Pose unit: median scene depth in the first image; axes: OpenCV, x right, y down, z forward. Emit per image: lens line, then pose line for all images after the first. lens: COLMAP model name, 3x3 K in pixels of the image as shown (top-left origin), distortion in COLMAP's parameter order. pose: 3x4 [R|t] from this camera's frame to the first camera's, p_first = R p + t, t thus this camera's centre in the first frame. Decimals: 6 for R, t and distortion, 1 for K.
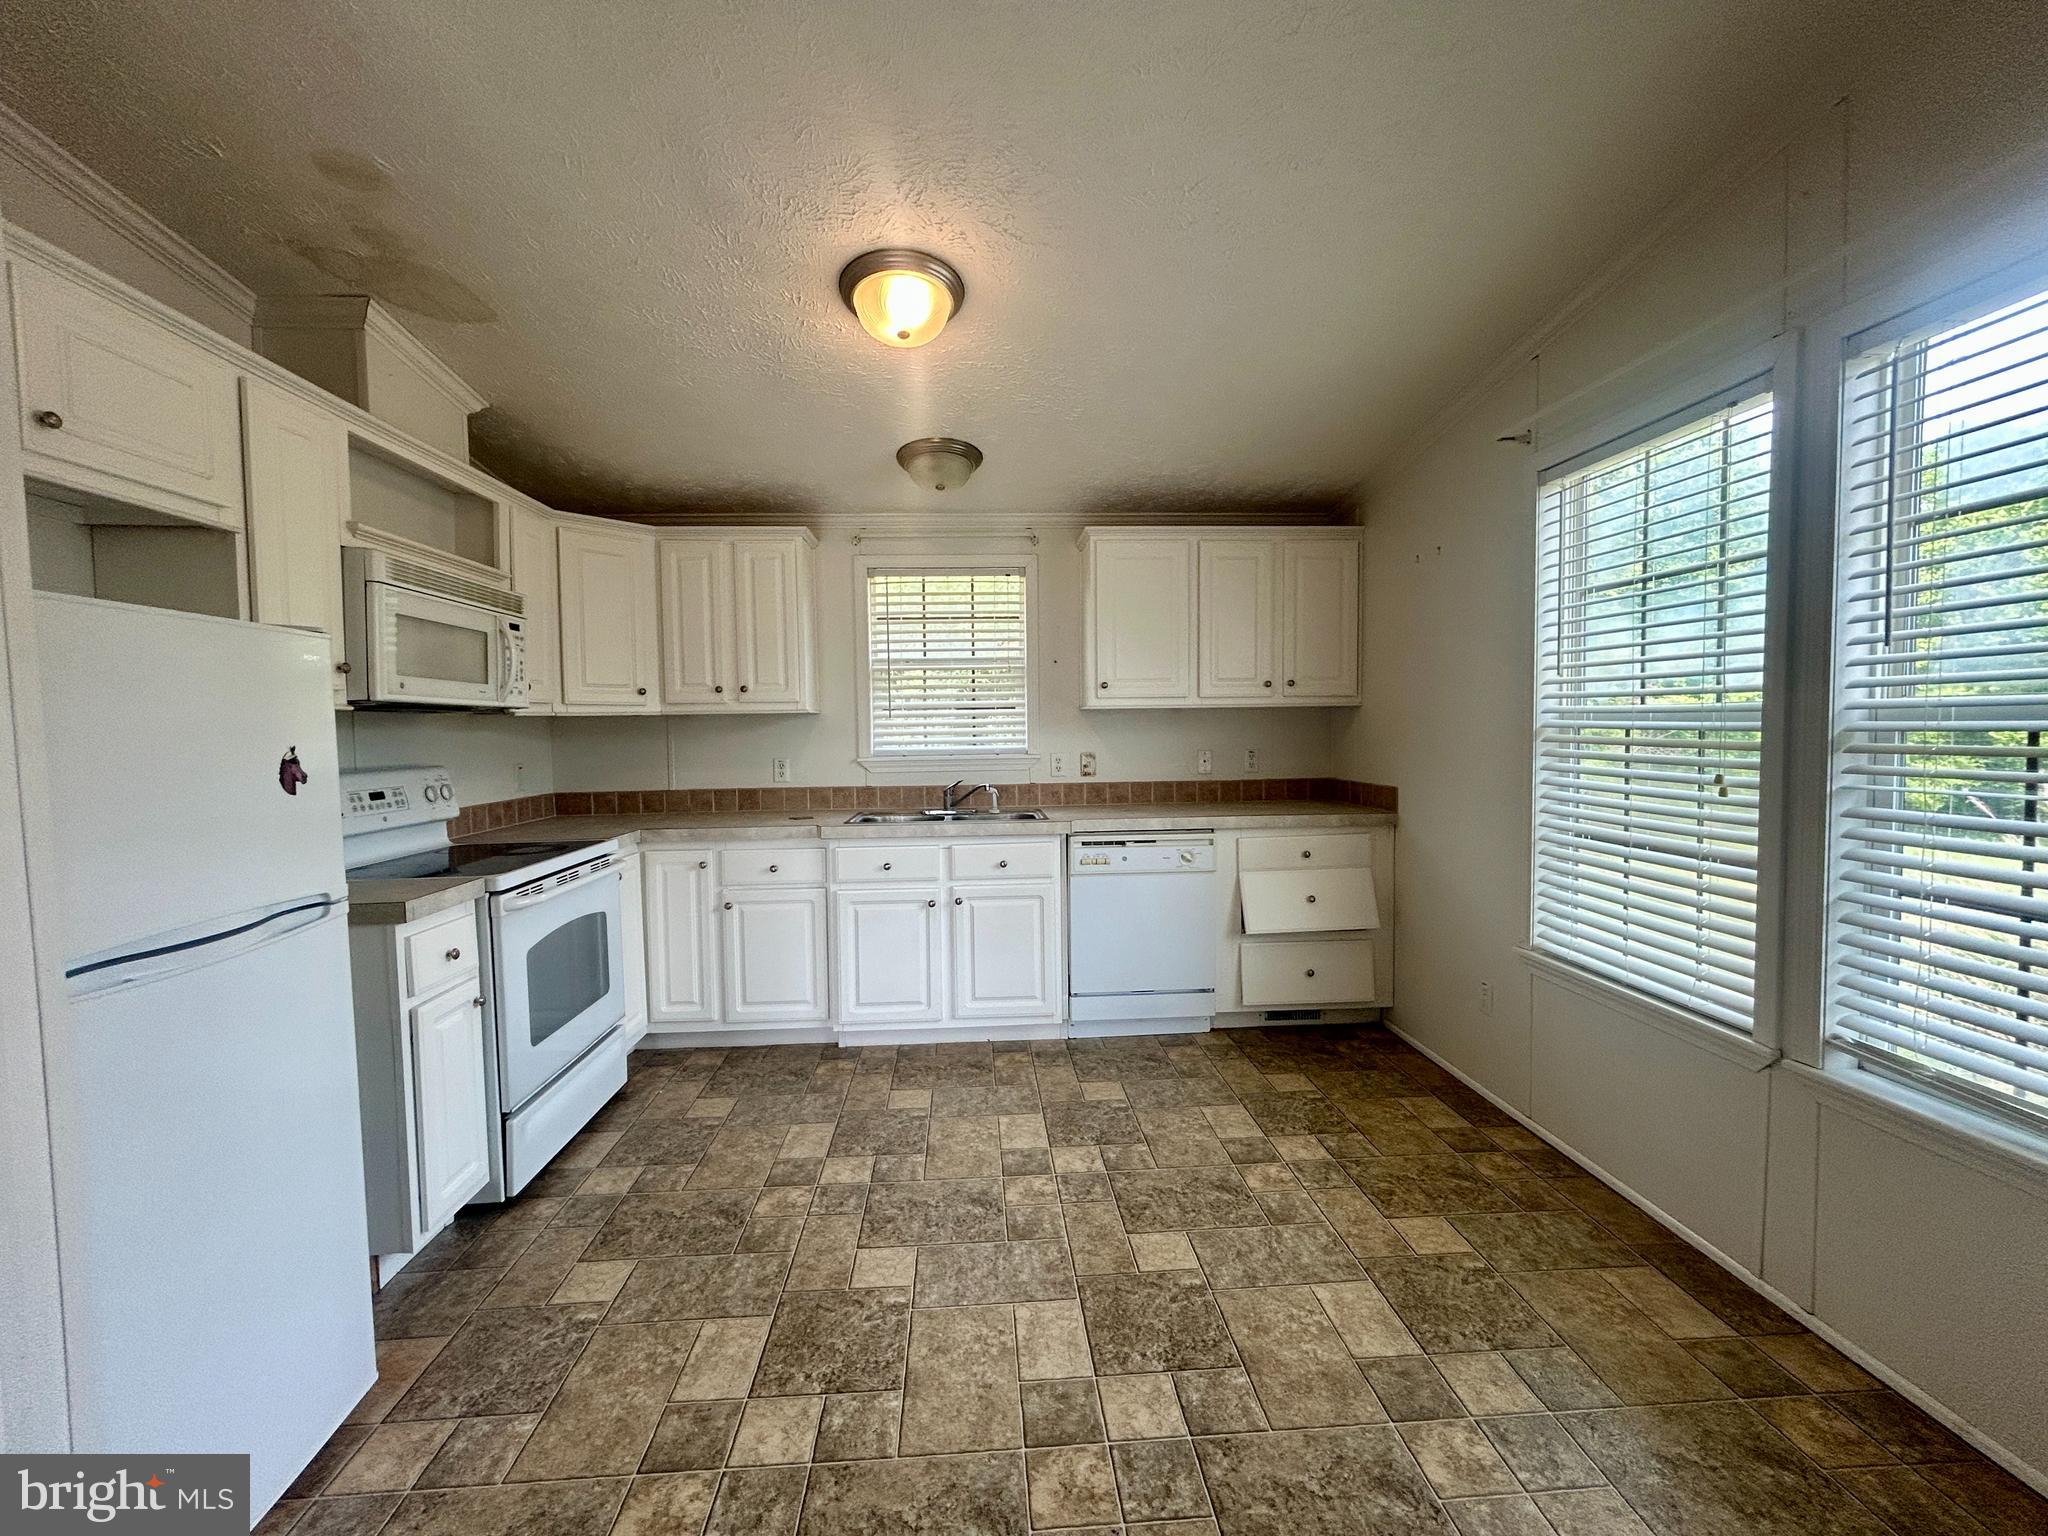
lens RADIAL K [[832.9, 0, 1019.5], [0, 832.9, 767.9], [0, 0, 1]] dist [-0.001953, 0.002076]
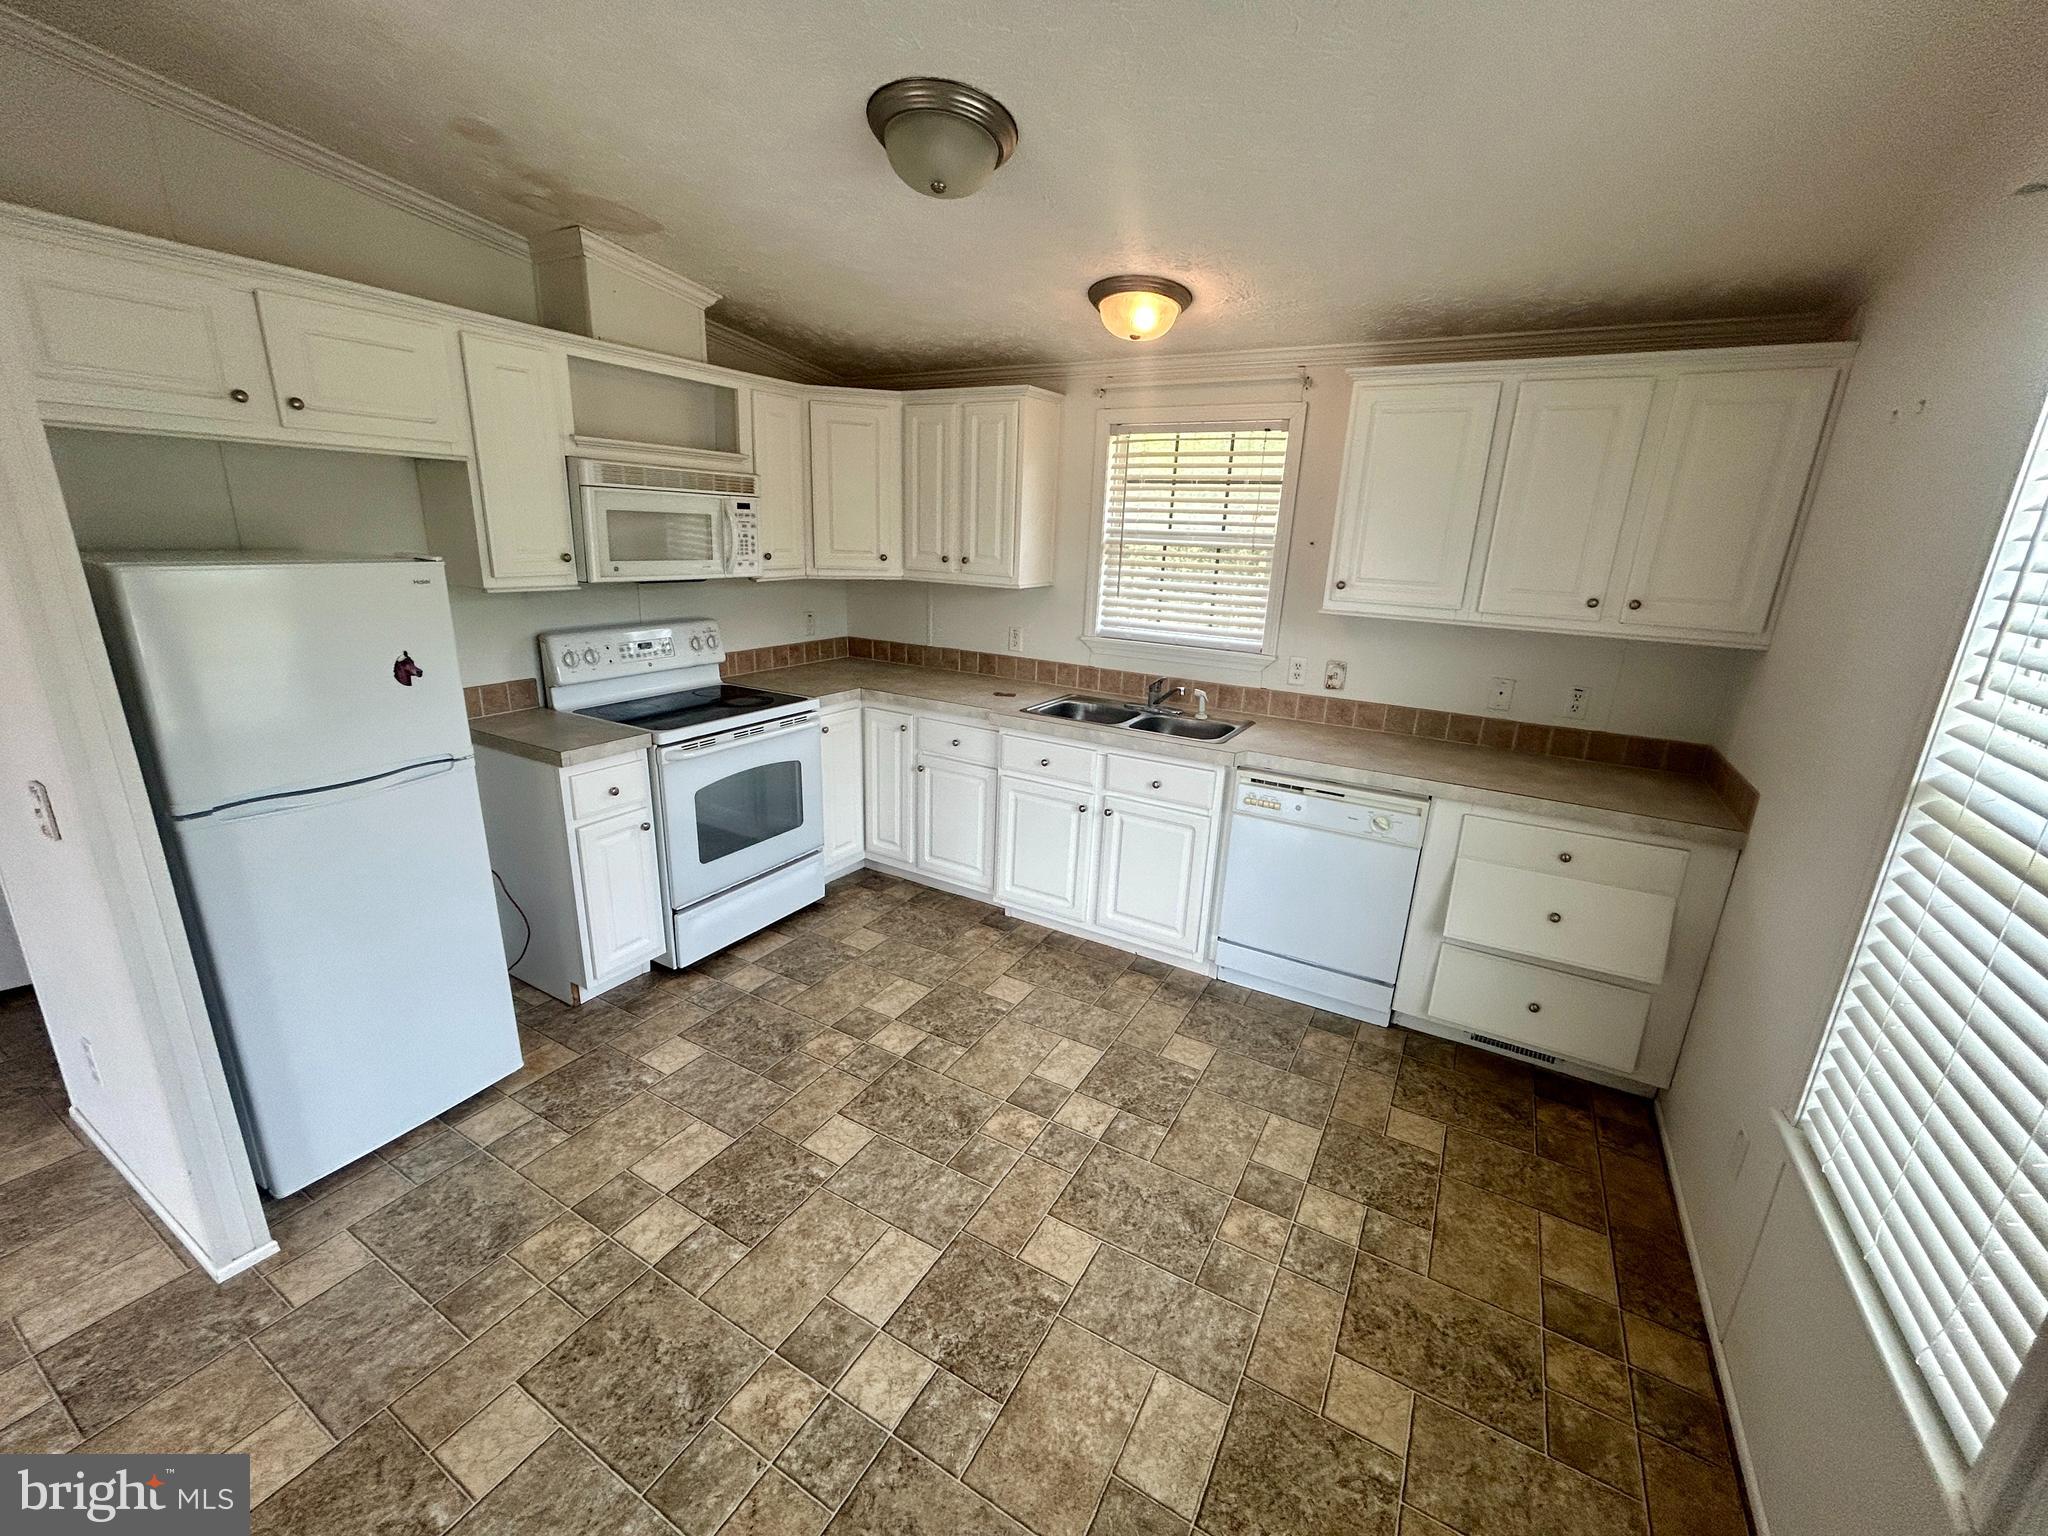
lens RADIAL K [[832.9, 0, 1018.0], [0, 832.9, 768.2], [0, 0, 1]] dist [-0.001953, 0.002076]
pose [[0.830206, 0.200422, -0.520181, 0.385298], [-0.077498, 0.965568, 0.248340, -0.137315], [0.552043, -0.165861, 0.817153, 0.212475]]
